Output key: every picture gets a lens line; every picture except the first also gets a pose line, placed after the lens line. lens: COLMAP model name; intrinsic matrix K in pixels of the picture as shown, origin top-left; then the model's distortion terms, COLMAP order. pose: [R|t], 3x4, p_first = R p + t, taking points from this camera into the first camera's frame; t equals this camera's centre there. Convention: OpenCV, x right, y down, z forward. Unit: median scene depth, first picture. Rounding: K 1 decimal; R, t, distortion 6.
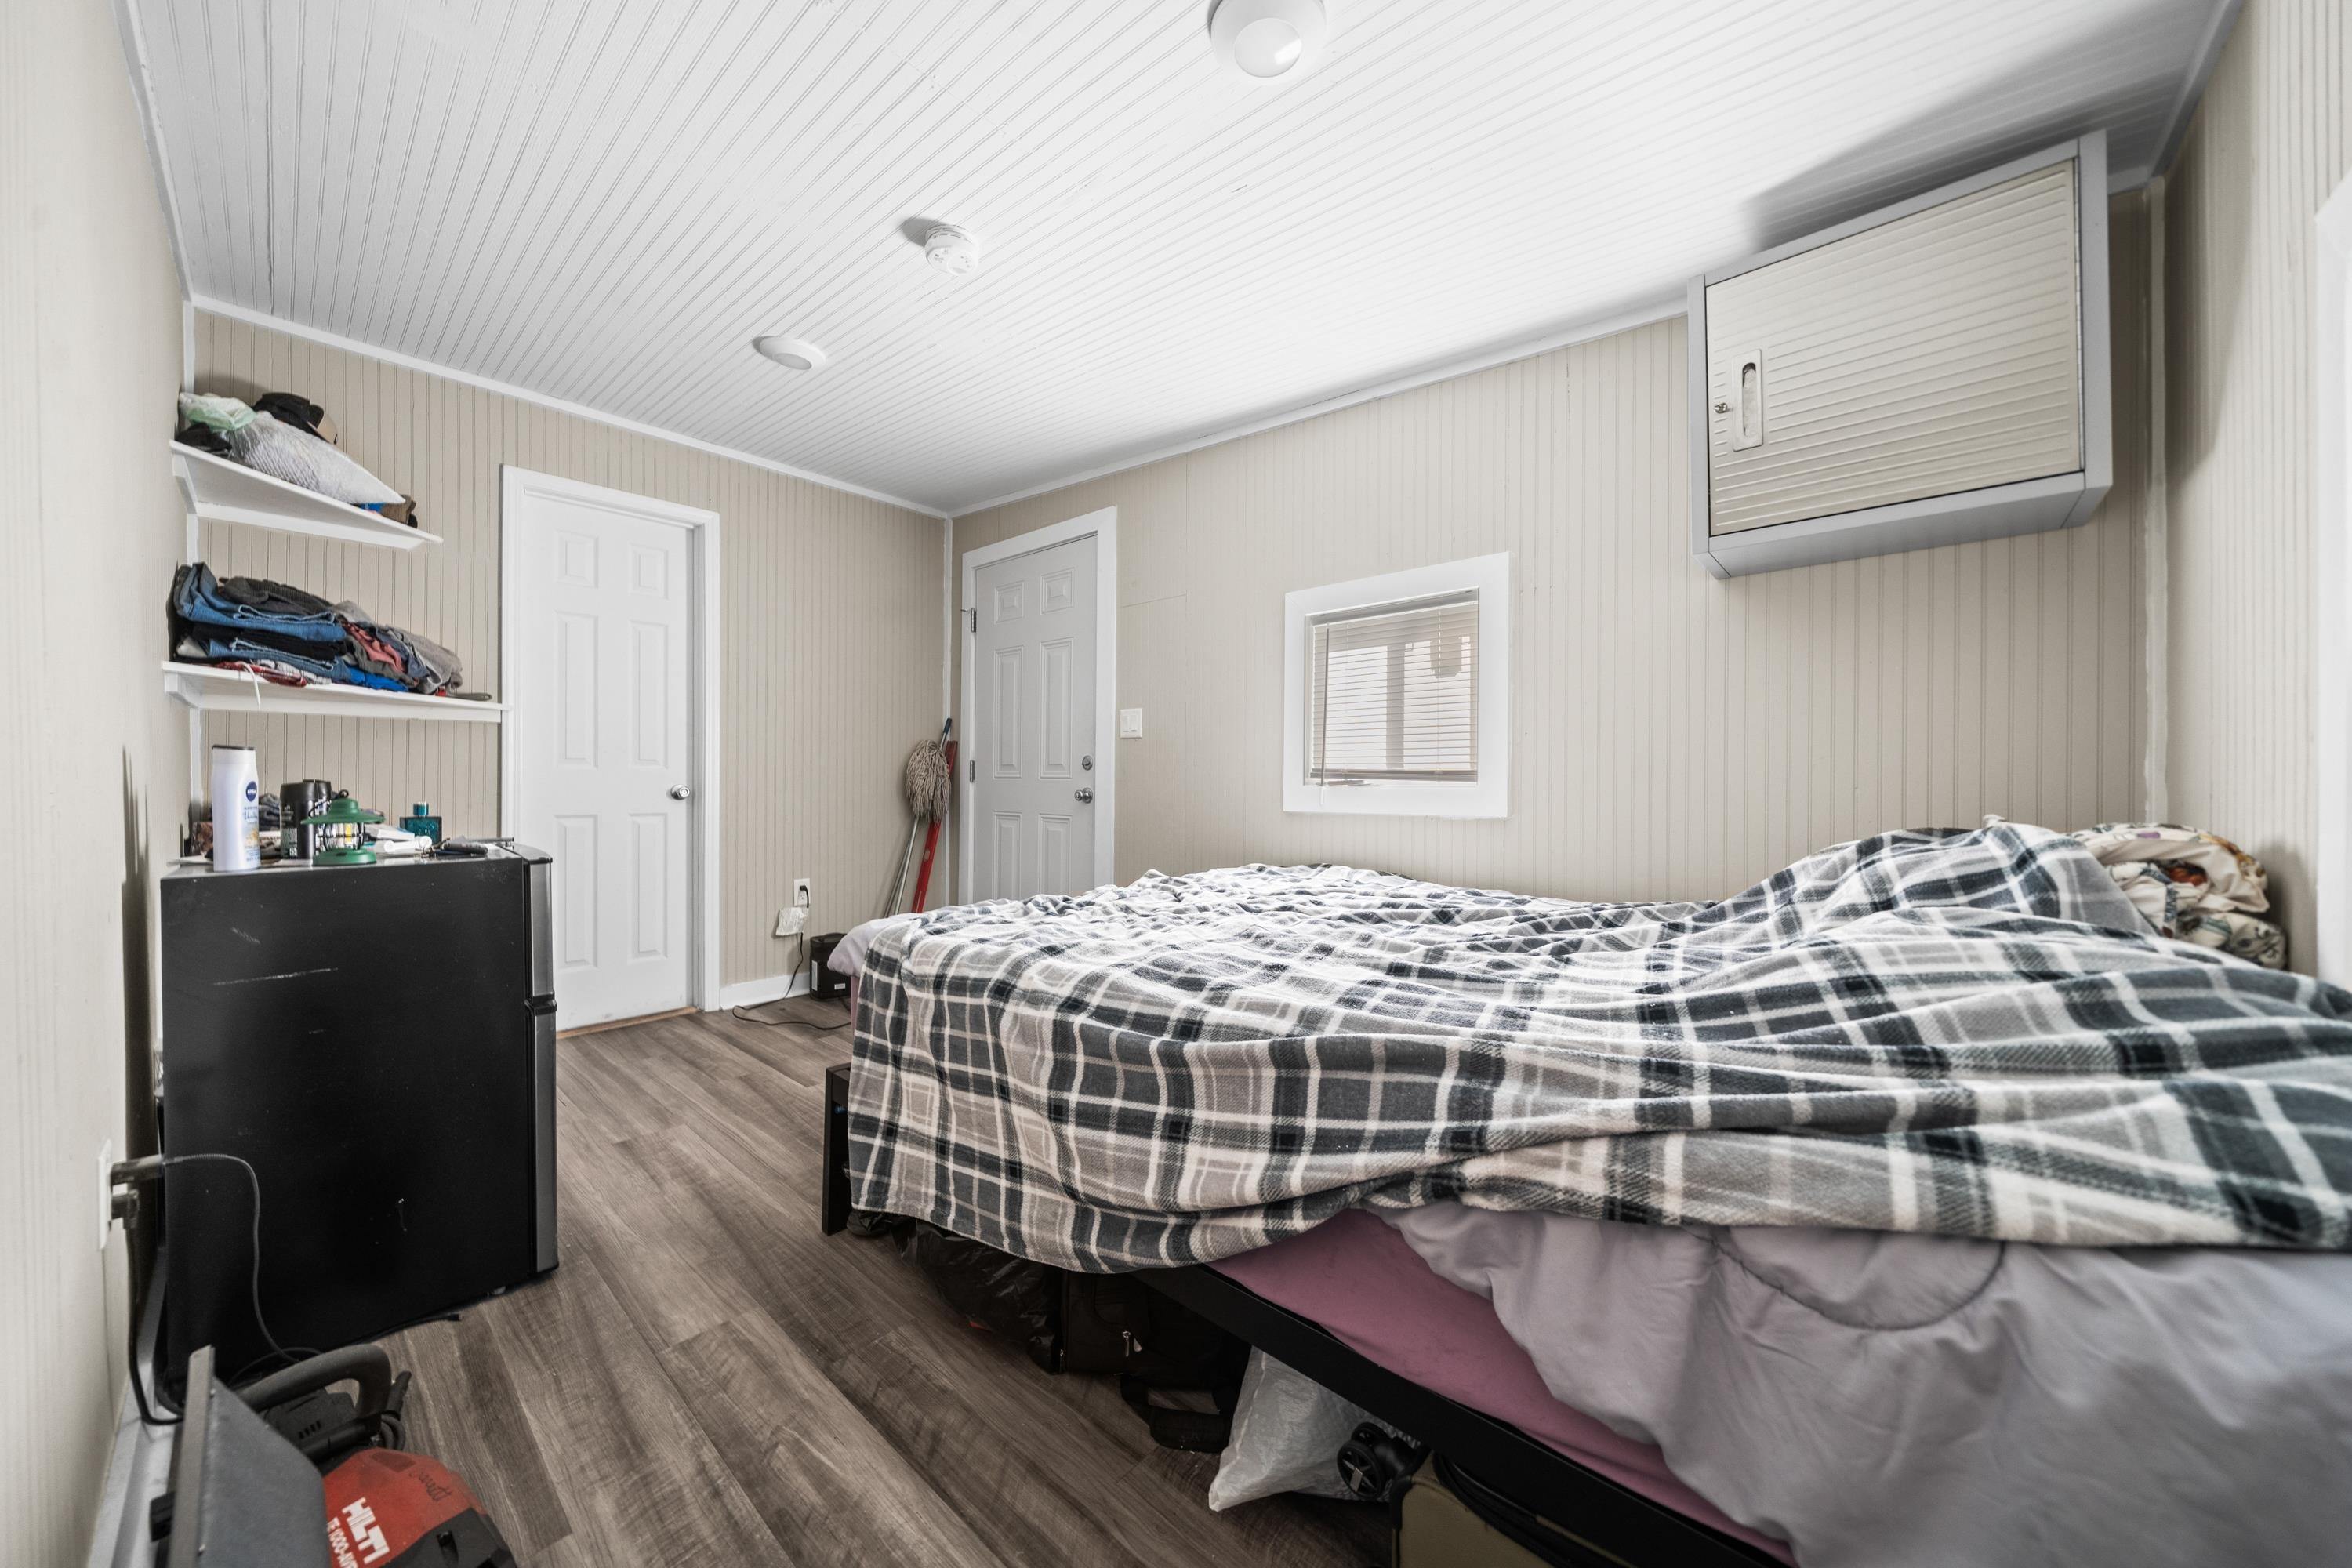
lens RADIAL K [[801.3, 0, 1165.0], [0, 801.3, 788.8], [0, 0, 1]] dist [-0.002070, -0.000179]
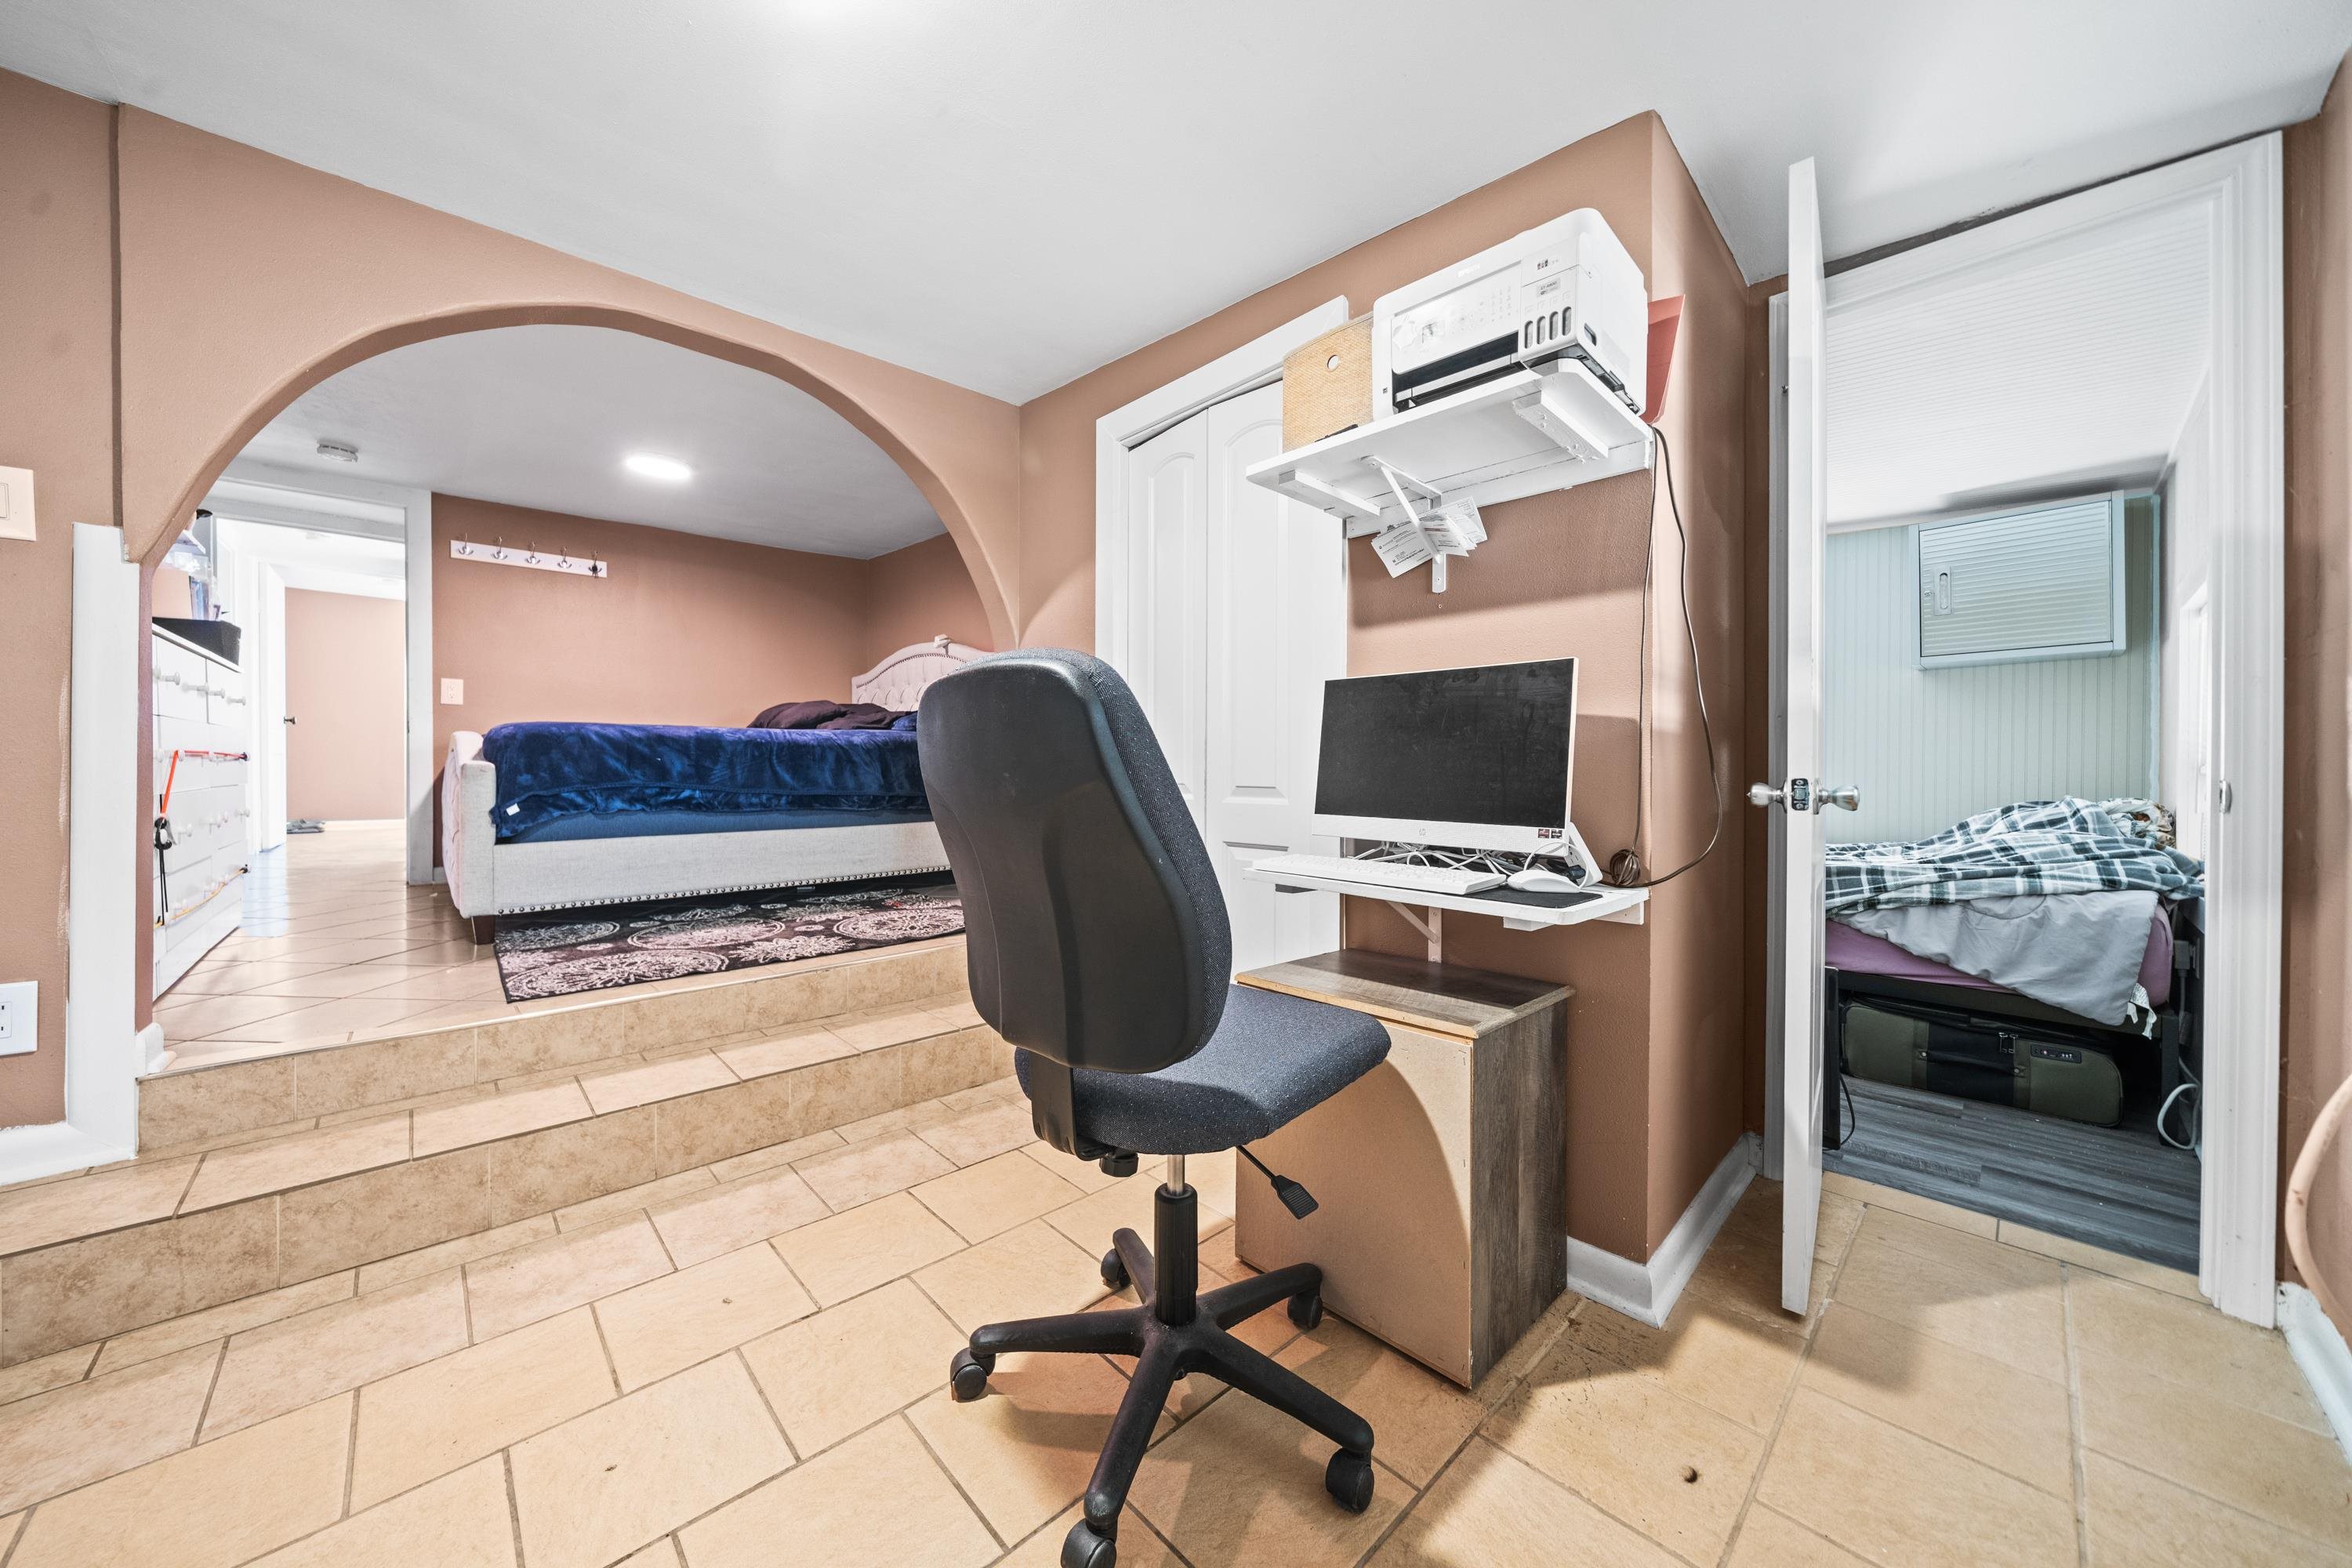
lens RADIAL K [[799.5, 0, 1176.5], [0, 799.5, 781.8], [0, 0, 1]] dist [-0.000161, 0.000032]
pose [[0.997069, 0.003157, -0.076438, -2.092742], [-0.002774, 0.999983, 0.005116, -0.015884], [0.076453, -0.004889, 0.997061, -2.324183]]
